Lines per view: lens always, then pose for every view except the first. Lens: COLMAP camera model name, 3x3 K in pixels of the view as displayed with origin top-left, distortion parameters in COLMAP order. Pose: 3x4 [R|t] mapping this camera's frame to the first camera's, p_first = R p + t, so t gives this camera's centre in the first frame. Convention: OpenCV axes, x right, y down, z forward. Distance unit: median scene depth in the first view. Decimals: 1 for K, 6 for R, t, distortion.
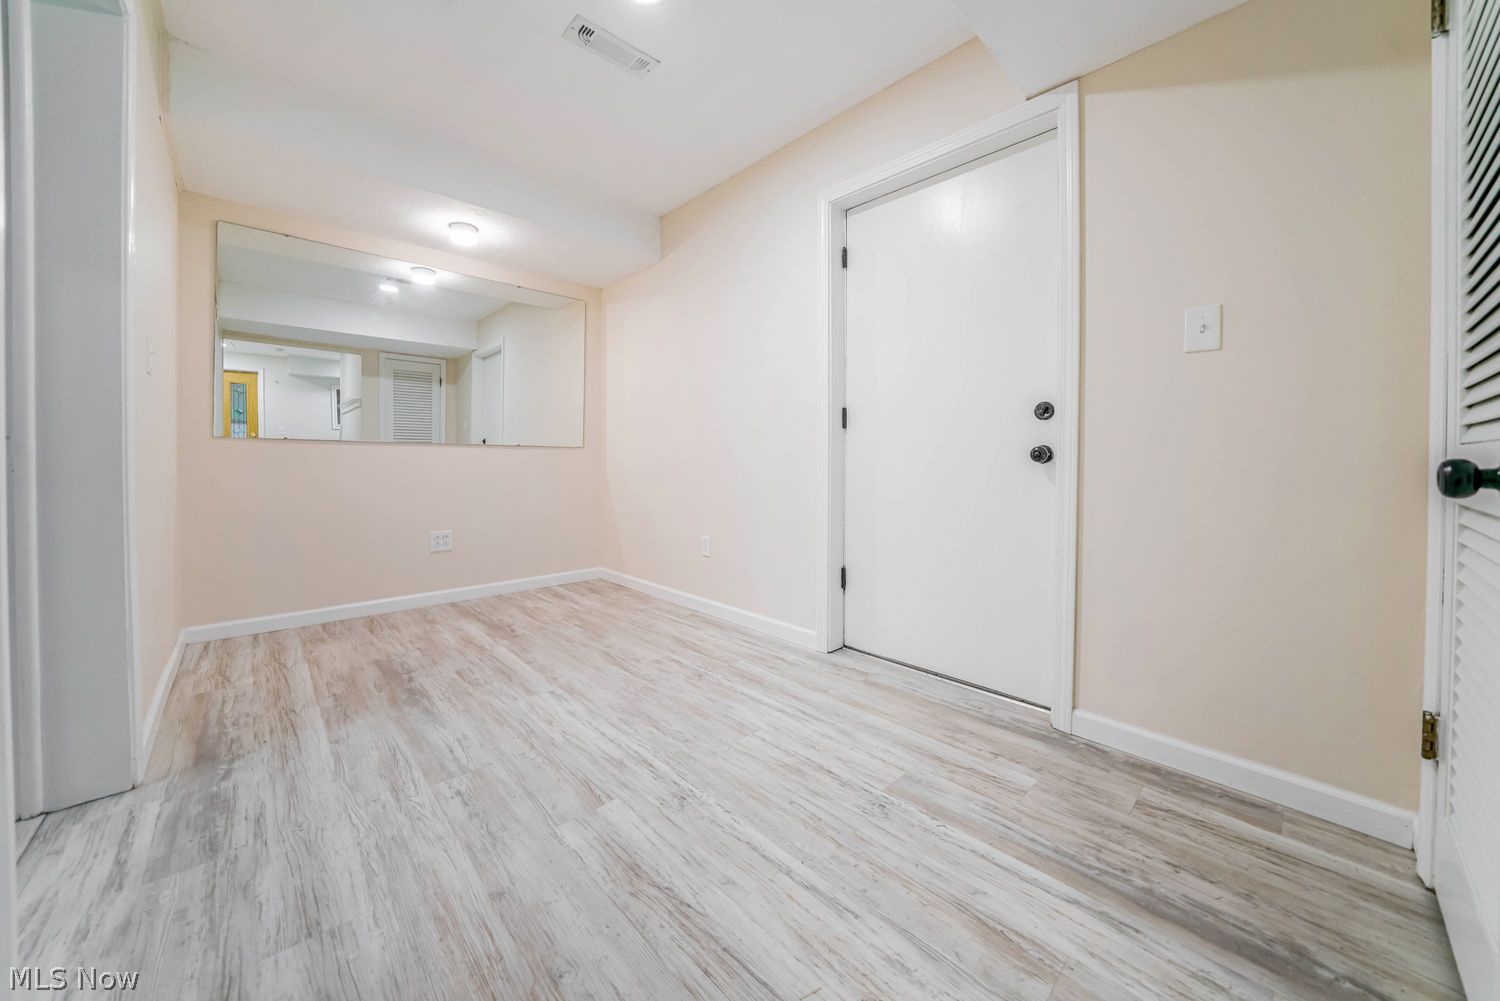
lens RADIAL K [[522.2, 0, 740.9], [0, 522.2, 482.9], [0, 0, 1]] dist [-0.019154, 0.000384]
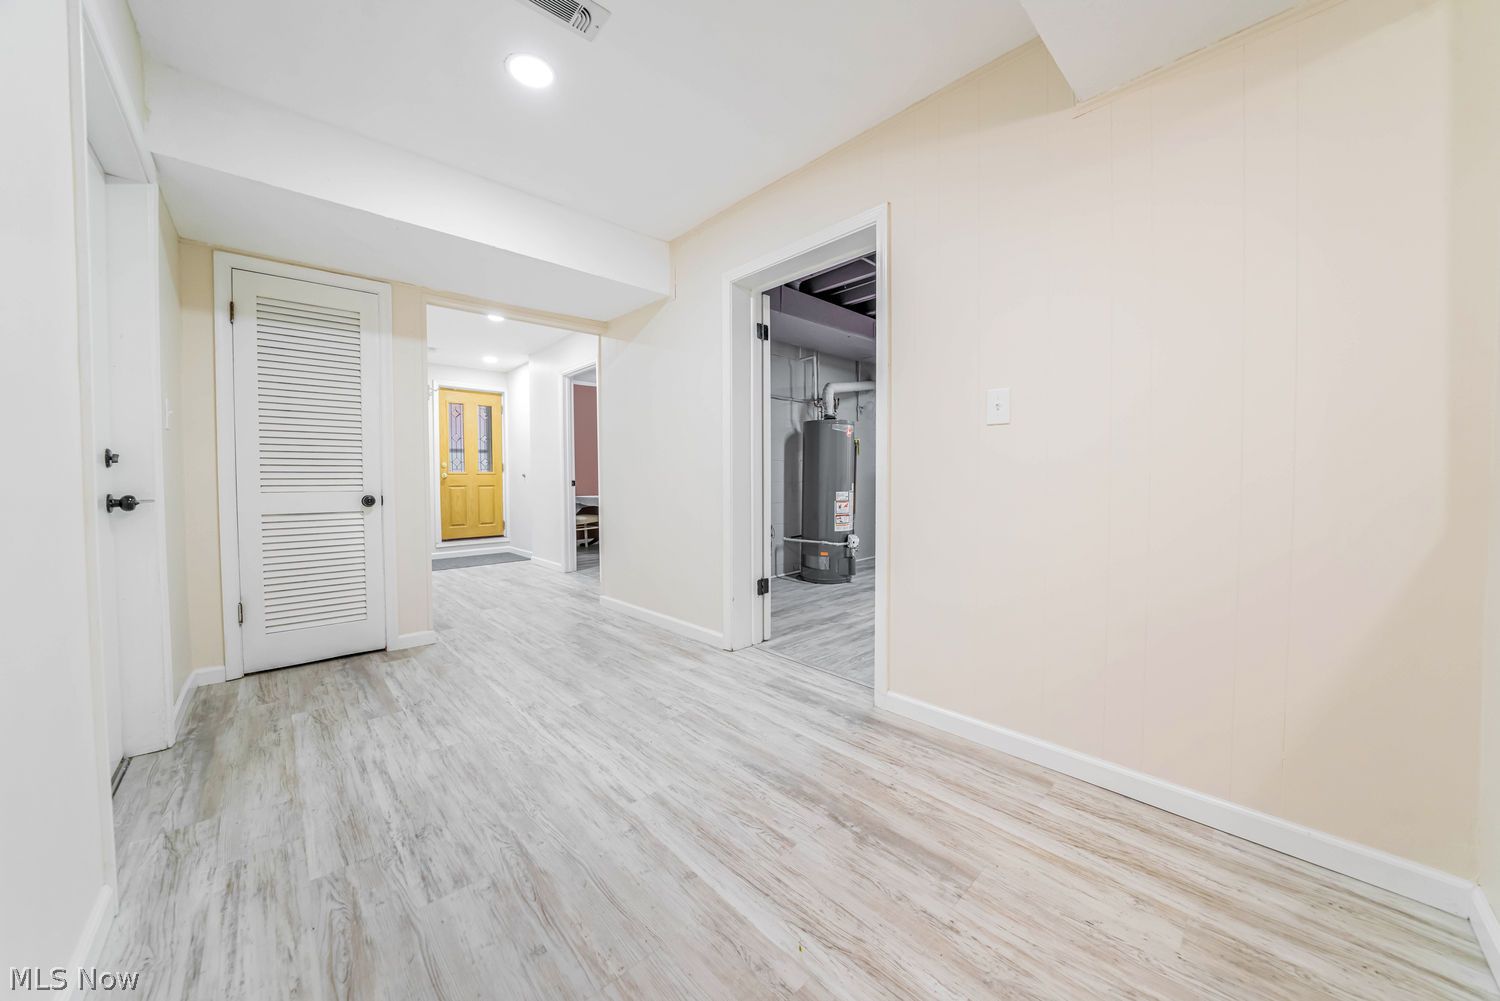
lens RADIAL K [[522.2, 0, 740.9], [0, 522.2, 482.9], [0, 0, 1]] dist [-0.019154, 0.000384]
pose [[-0.999958, 0.003947, 0.008231, -0.649987], [0.004394, 0.998473, 0.055063, -0.151902], [-0.008002, 0.055097, -0.998449, 2.124016]]
